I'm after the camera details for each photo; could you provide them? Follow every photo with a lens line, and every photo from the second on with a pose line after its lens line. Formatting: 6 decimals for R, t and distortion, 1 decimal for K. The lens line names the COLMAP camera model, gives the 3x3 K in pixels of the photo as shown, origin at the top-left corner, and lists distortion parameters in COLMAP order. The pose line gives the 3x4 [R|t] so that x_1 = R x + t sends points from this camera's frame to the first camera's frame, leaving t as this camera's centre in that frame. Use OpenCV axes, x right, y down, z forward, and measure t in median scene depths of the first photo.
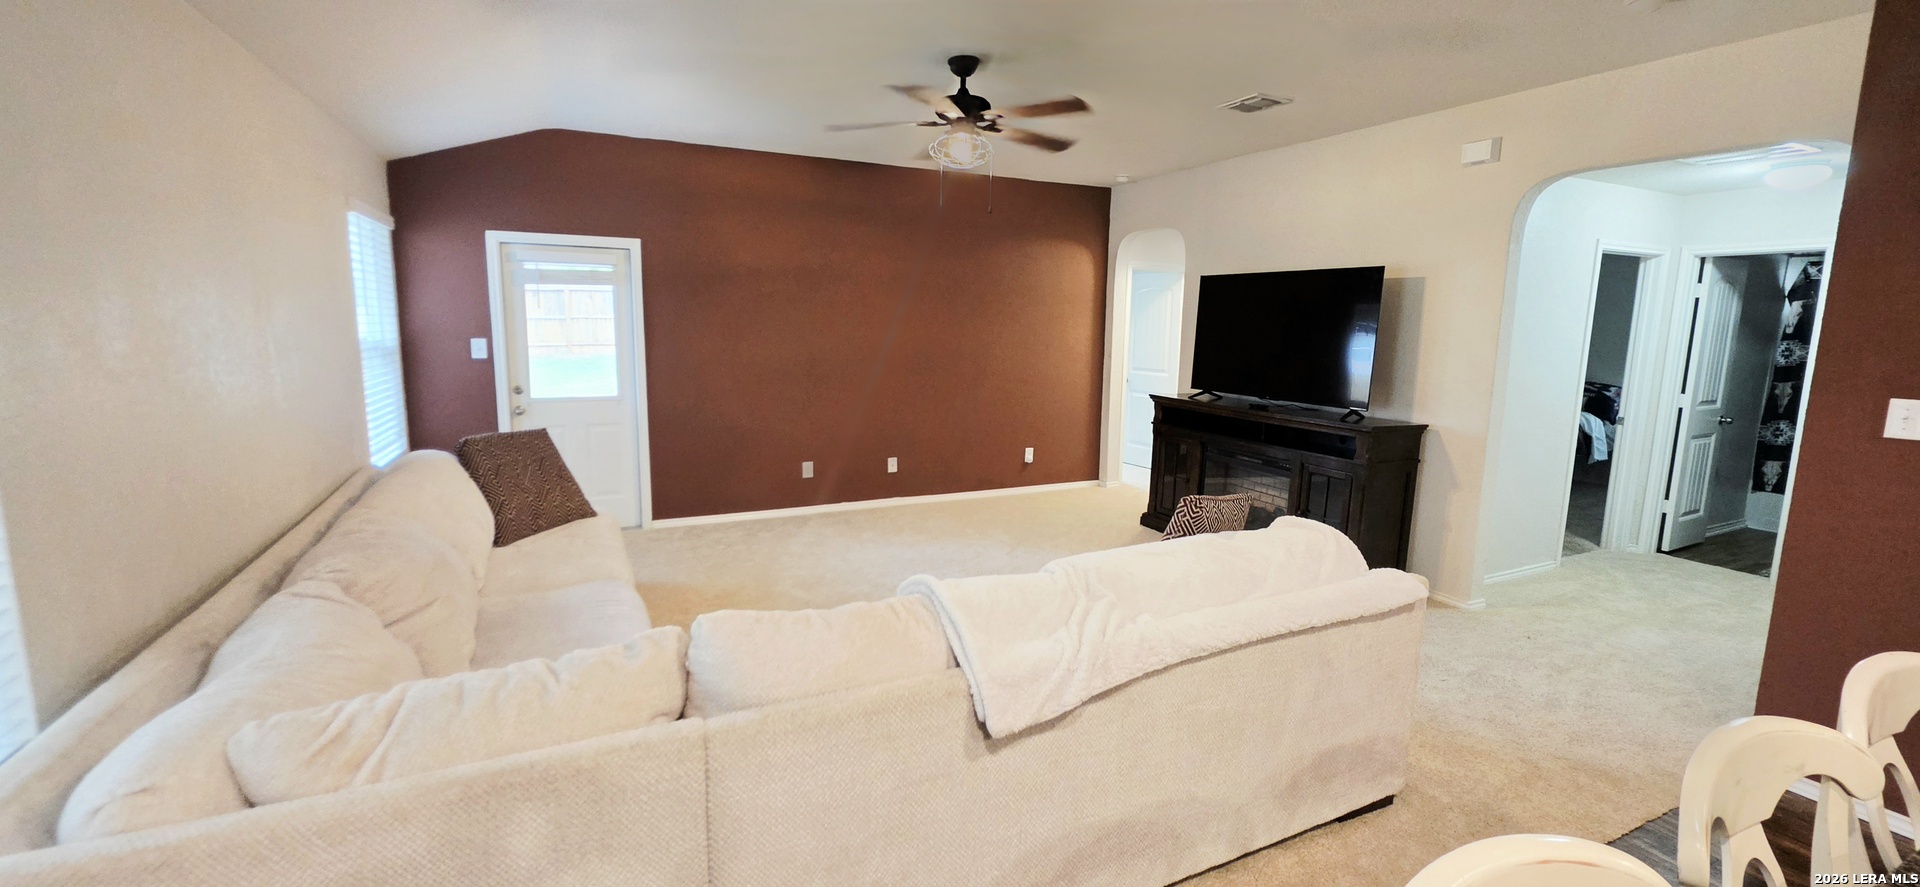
lens RADIAL K [[773.2, 0, 955.1], [0, 773.2, 432.5], [0, 0, 1]] dist [-0.006462, 0.000483]
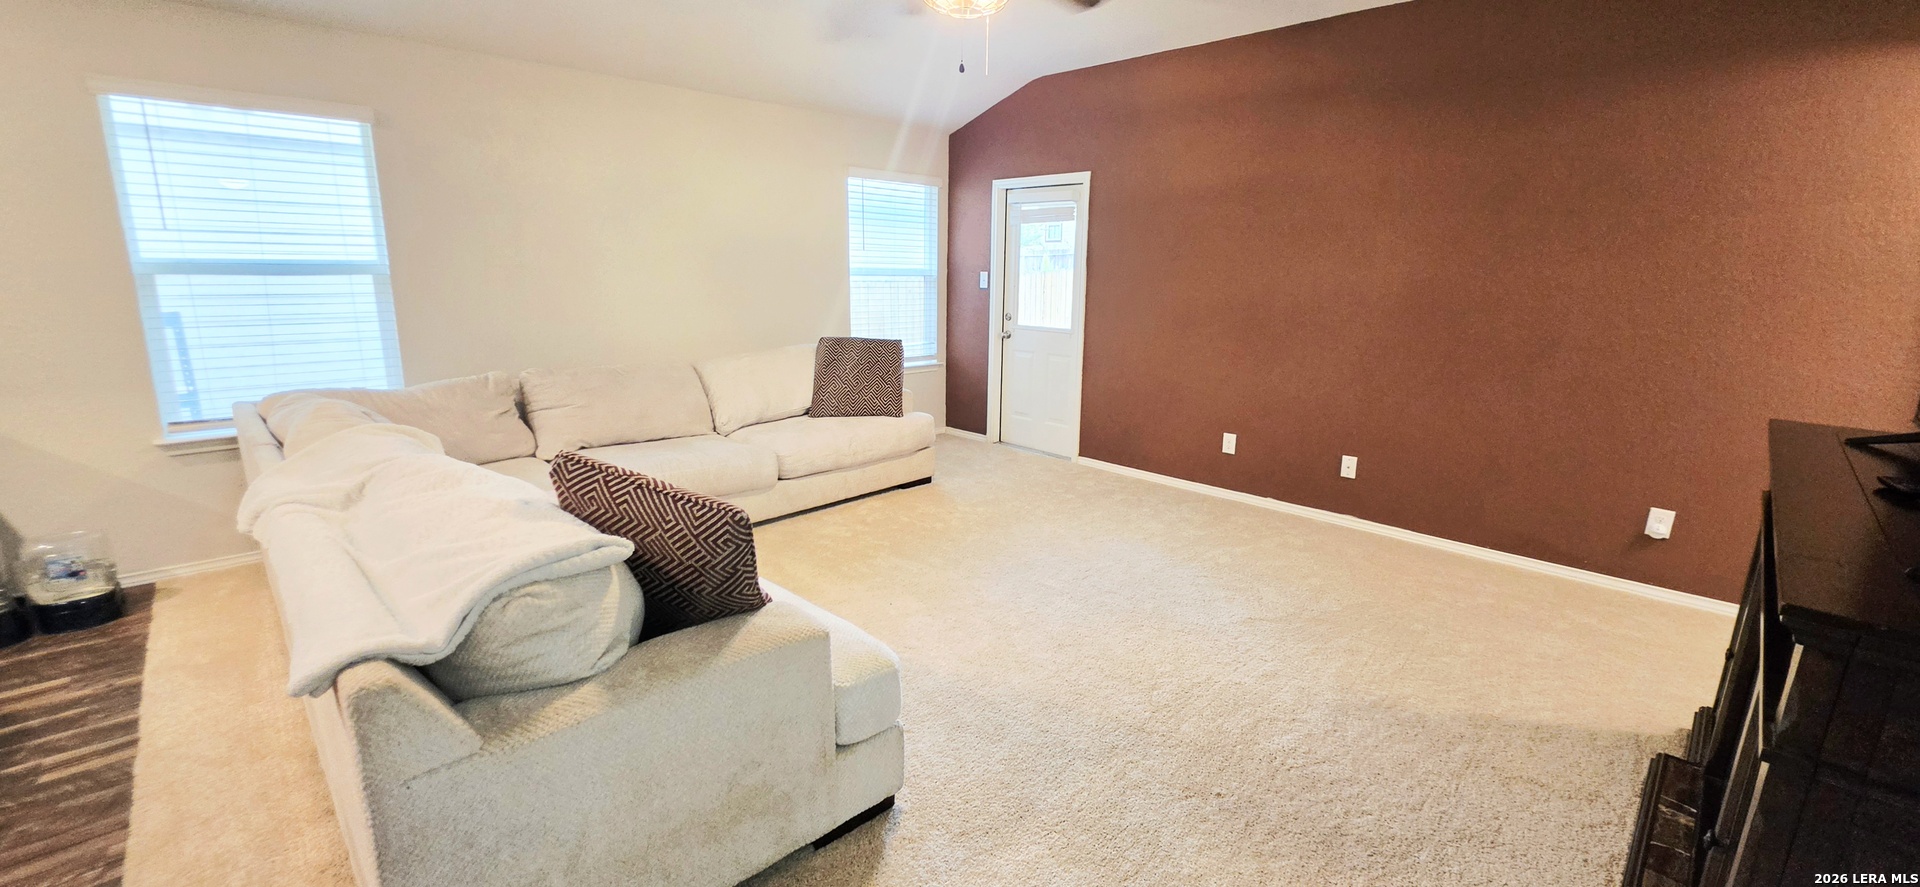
lens RADIAL K [[773.2, 0, 963.4], [0, 773.2, 450.0], [0, 0, 1]] dist [-0.006462, 0.000483]
pose [[0.330996, 0.212473, -0.919400, 0.556620], [-0.147237, 0.974016, 0.172087, -0.052056], [0.932074, 0.078410, 0.353679, 0.558866]]
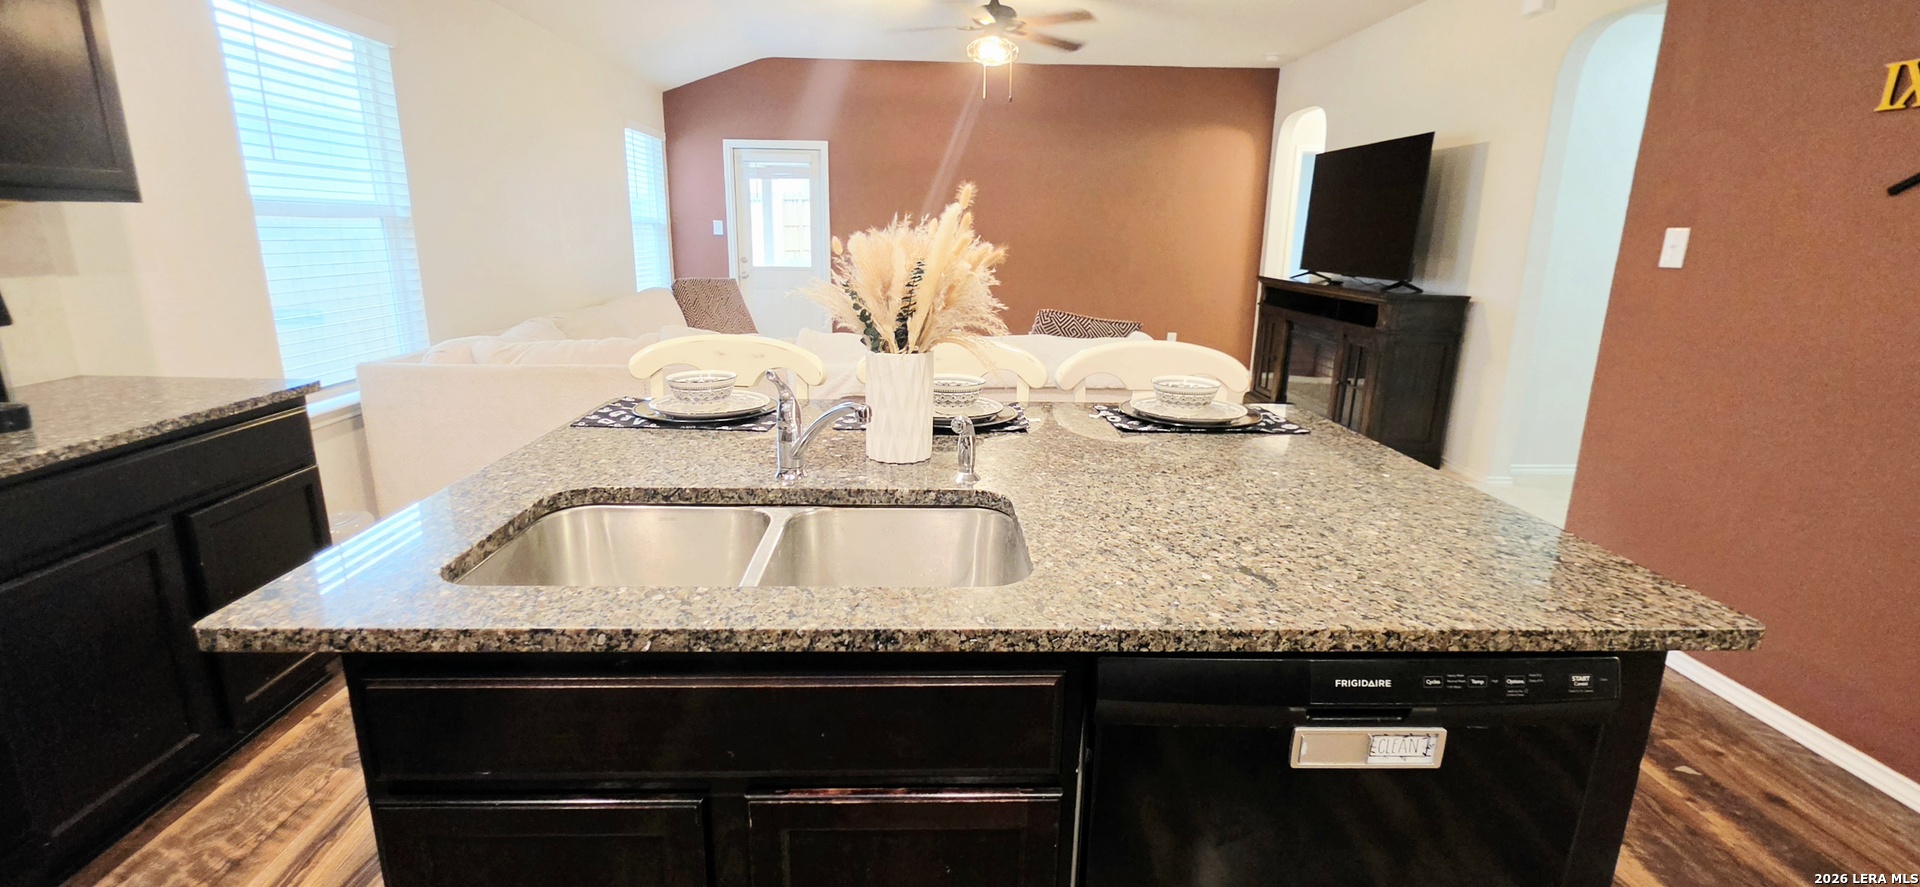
lens RADIAL K [[822.7, 0, 948.1], [0, 822.7, 437.9], [0, 0, 1]] dist [-0.005408, -0.000584]
pose [[0.911784, 0.097788, -0.398858, 0.382566], [-0.058953, 0.992344, 0.108528, 0.081037], [0.406417, -0.075440, 0.910568, -0.200652]]
